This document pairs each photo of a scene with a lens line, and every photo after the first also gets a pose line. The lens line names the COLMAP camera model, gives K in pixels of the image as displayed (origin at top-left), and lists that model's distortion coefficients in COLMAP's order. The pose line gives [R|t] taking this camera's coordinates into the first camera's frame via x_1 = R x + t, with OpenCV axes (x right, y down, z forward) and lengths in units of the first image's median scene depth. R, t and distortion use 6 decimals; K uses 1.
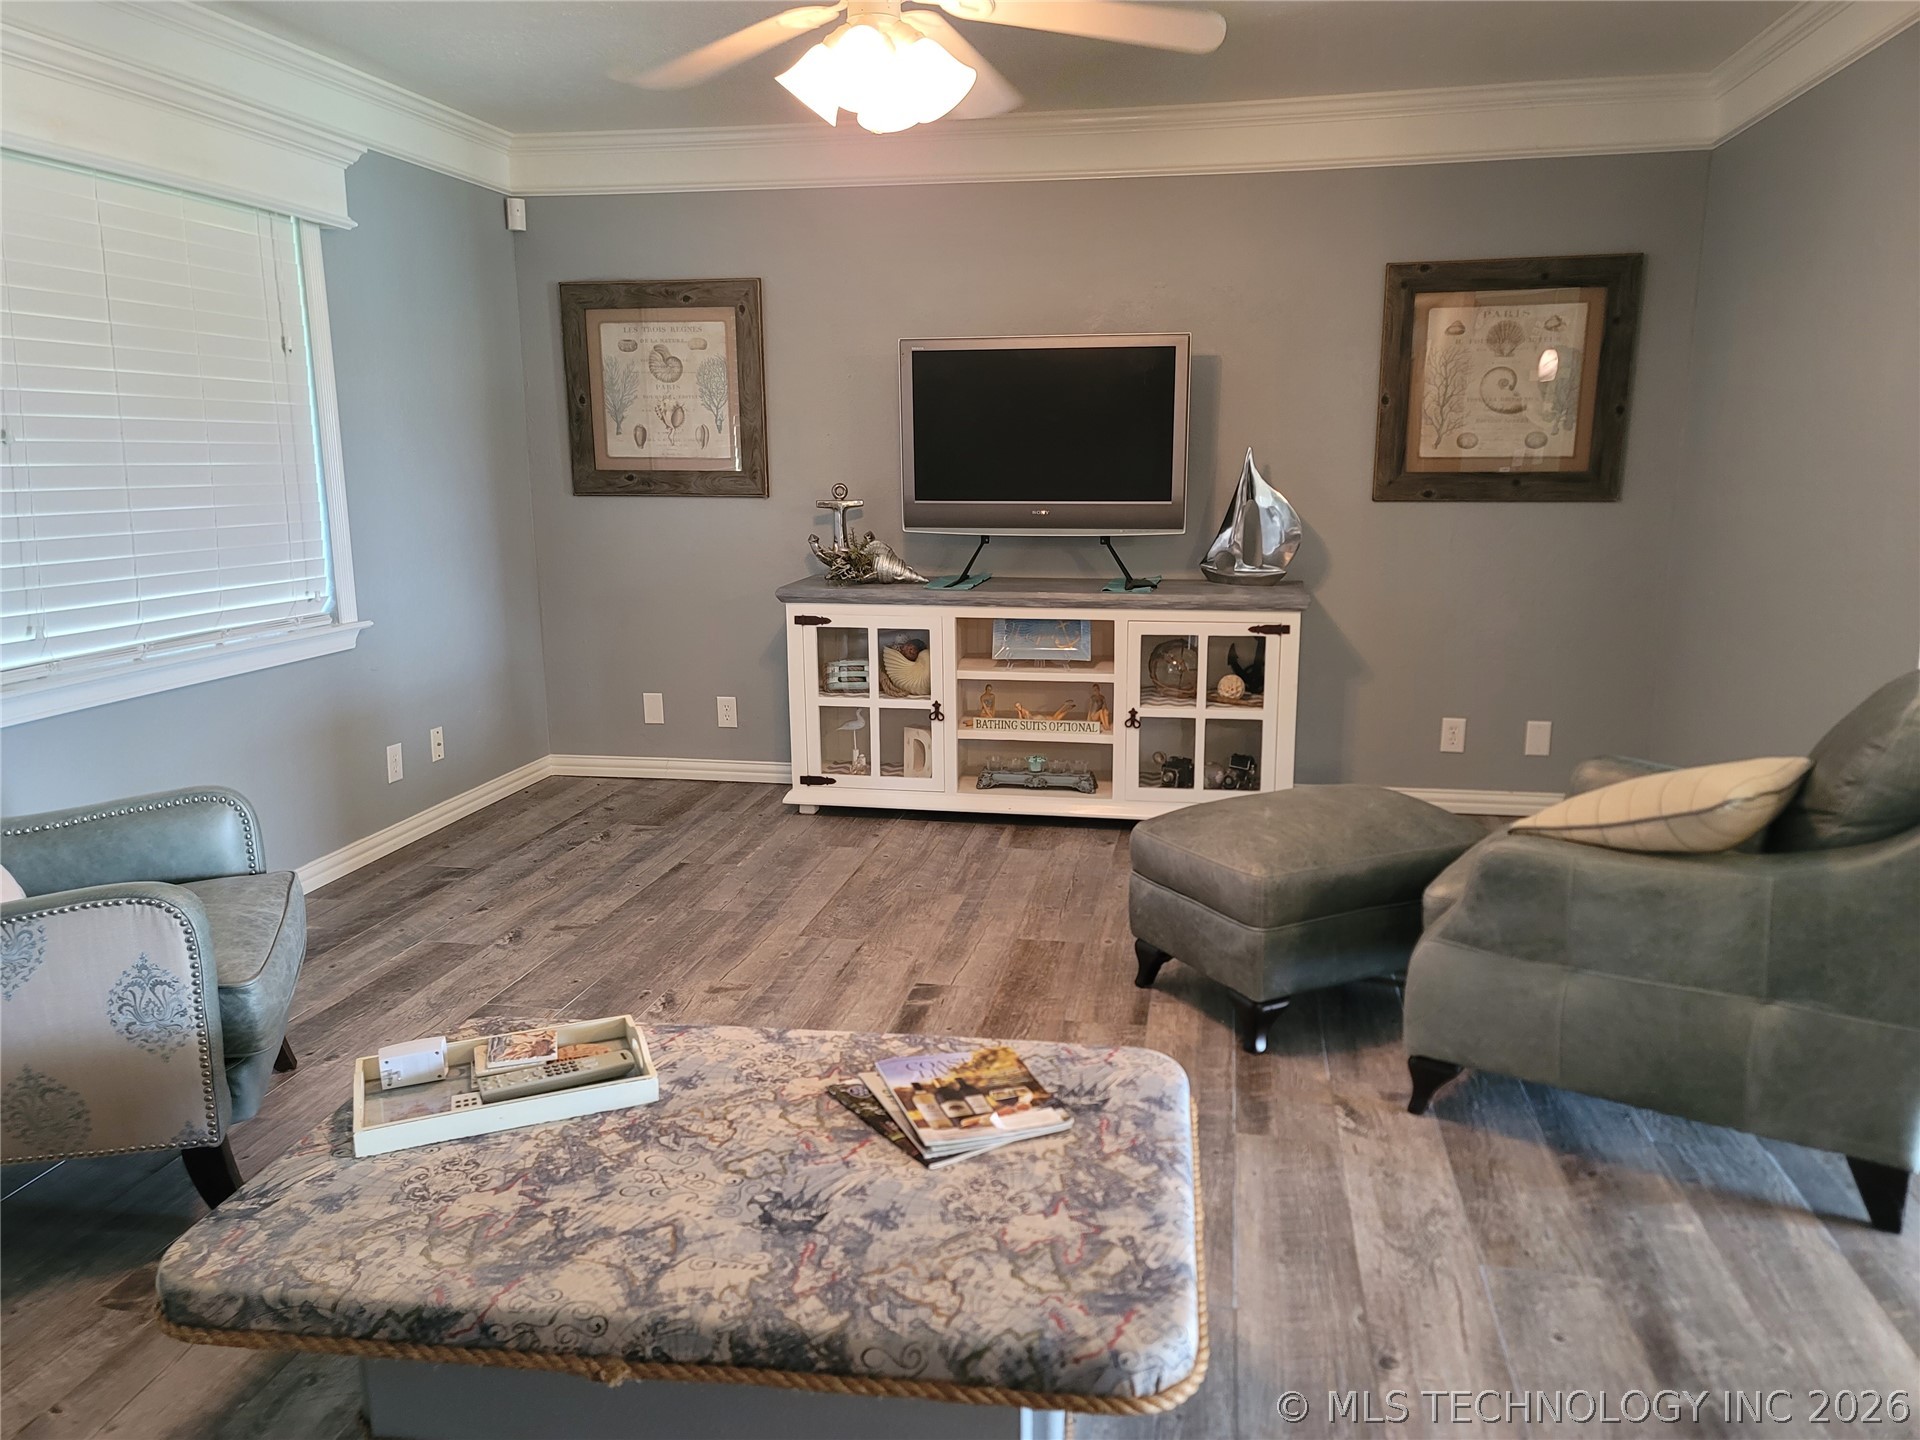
lens RADIAL K [[1392.3, 0, 960.0], [0, 1392.3, 720.0], [0, 0, 1]] dist [0.042237, -0.003083]
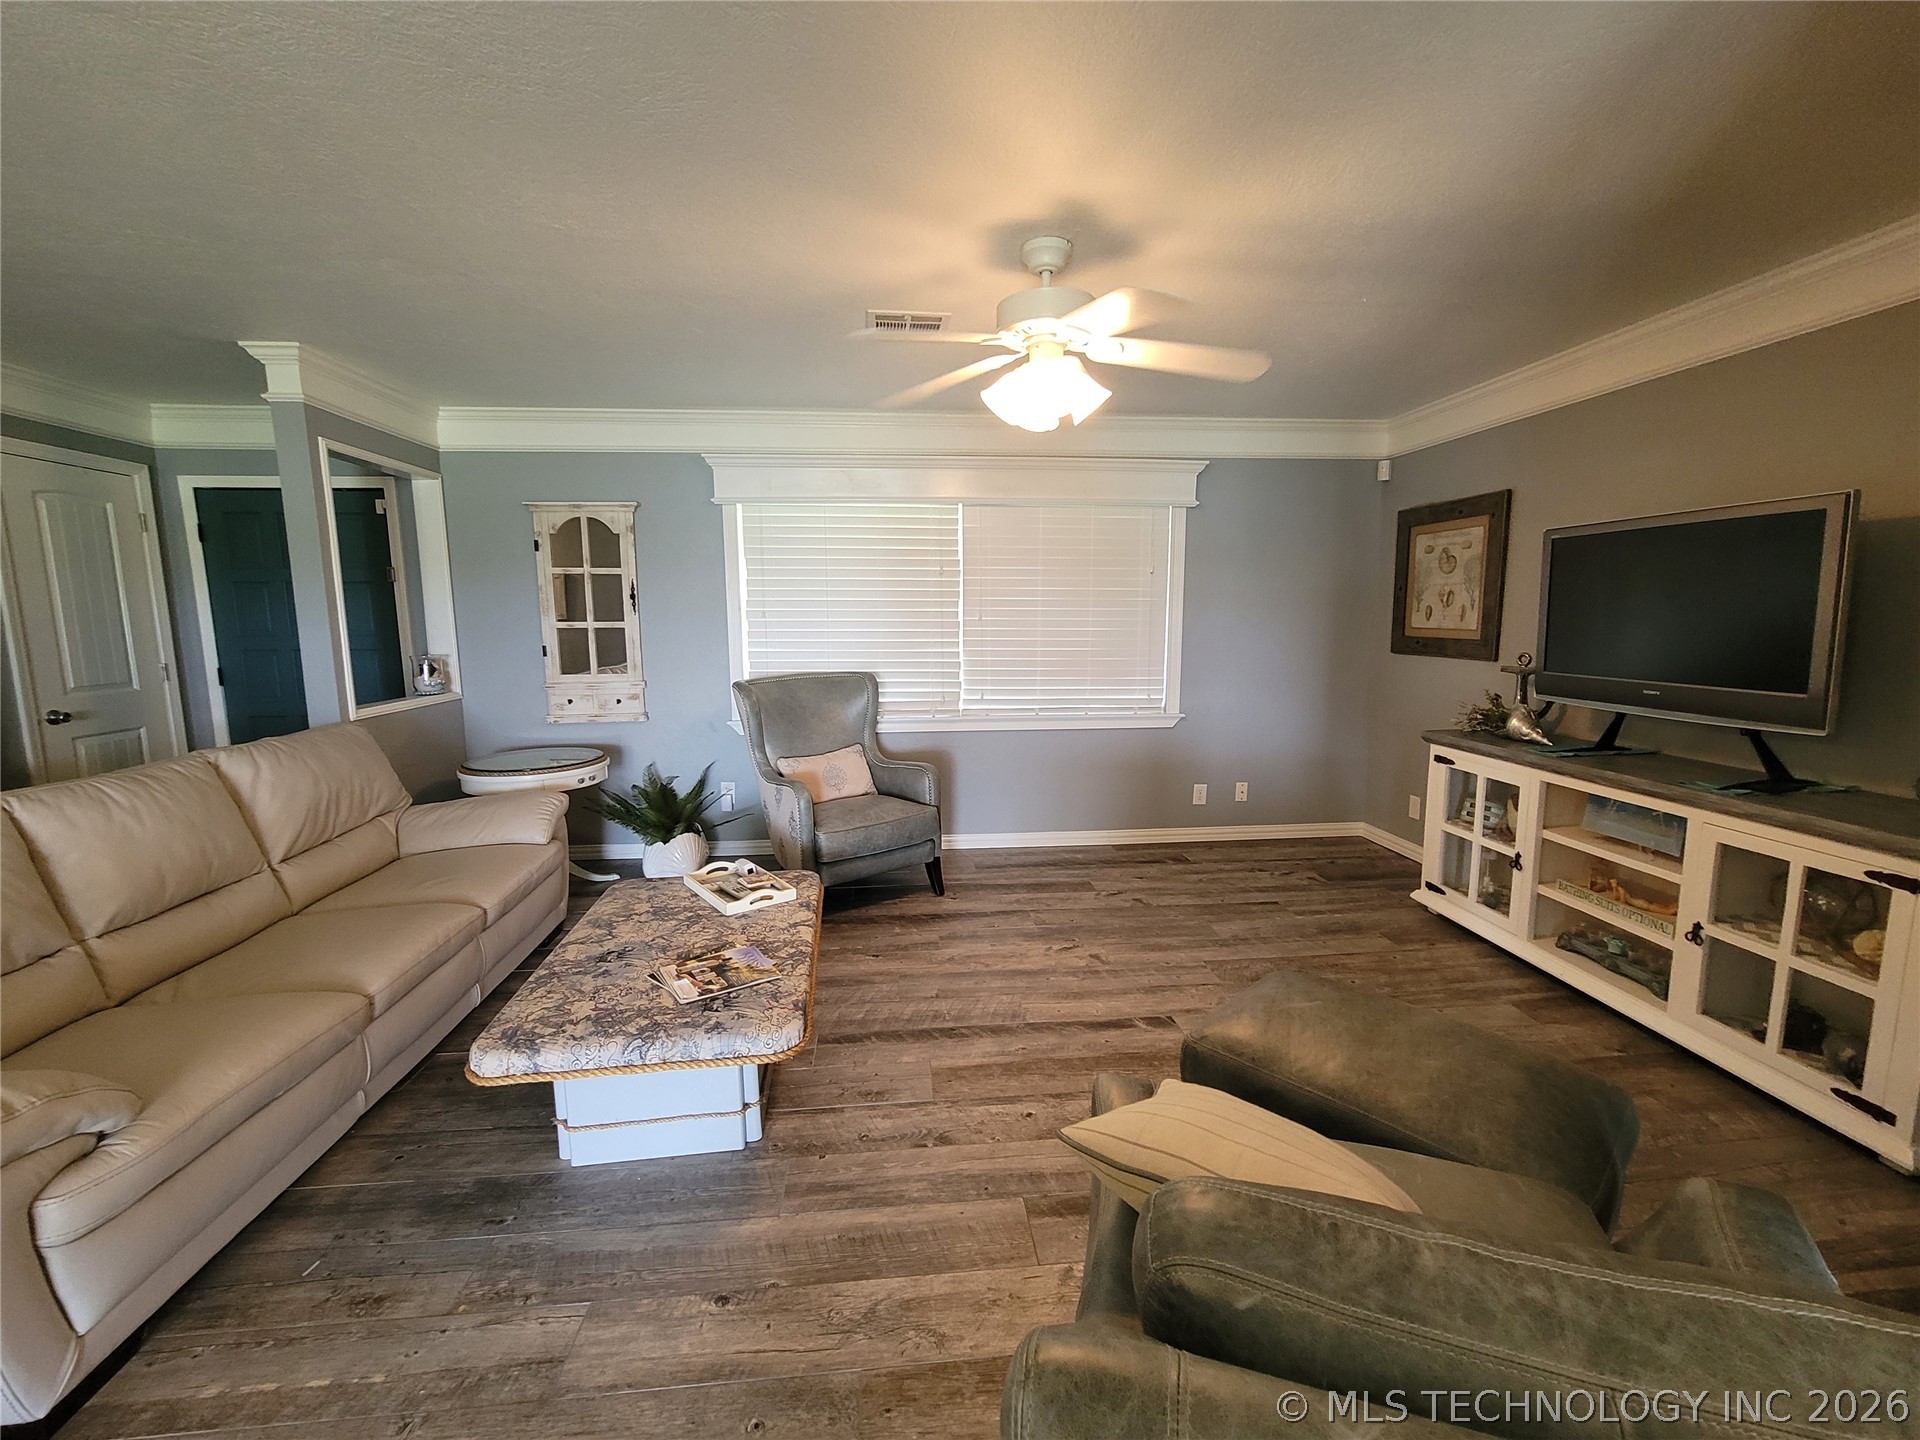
lens RADIAL K [[775.3, 0, 960.1], [0, 775.3, 715.6], [0, 0, 1]] dist [-0.008640, 0.000228]
pose [[0.279012, 0.127289, -0.951814, 0.436369], [-0.182092, 0.980206, 0.077708, -0.088207], [0.942865, 0.151637, 0.296667, 0.394553]]
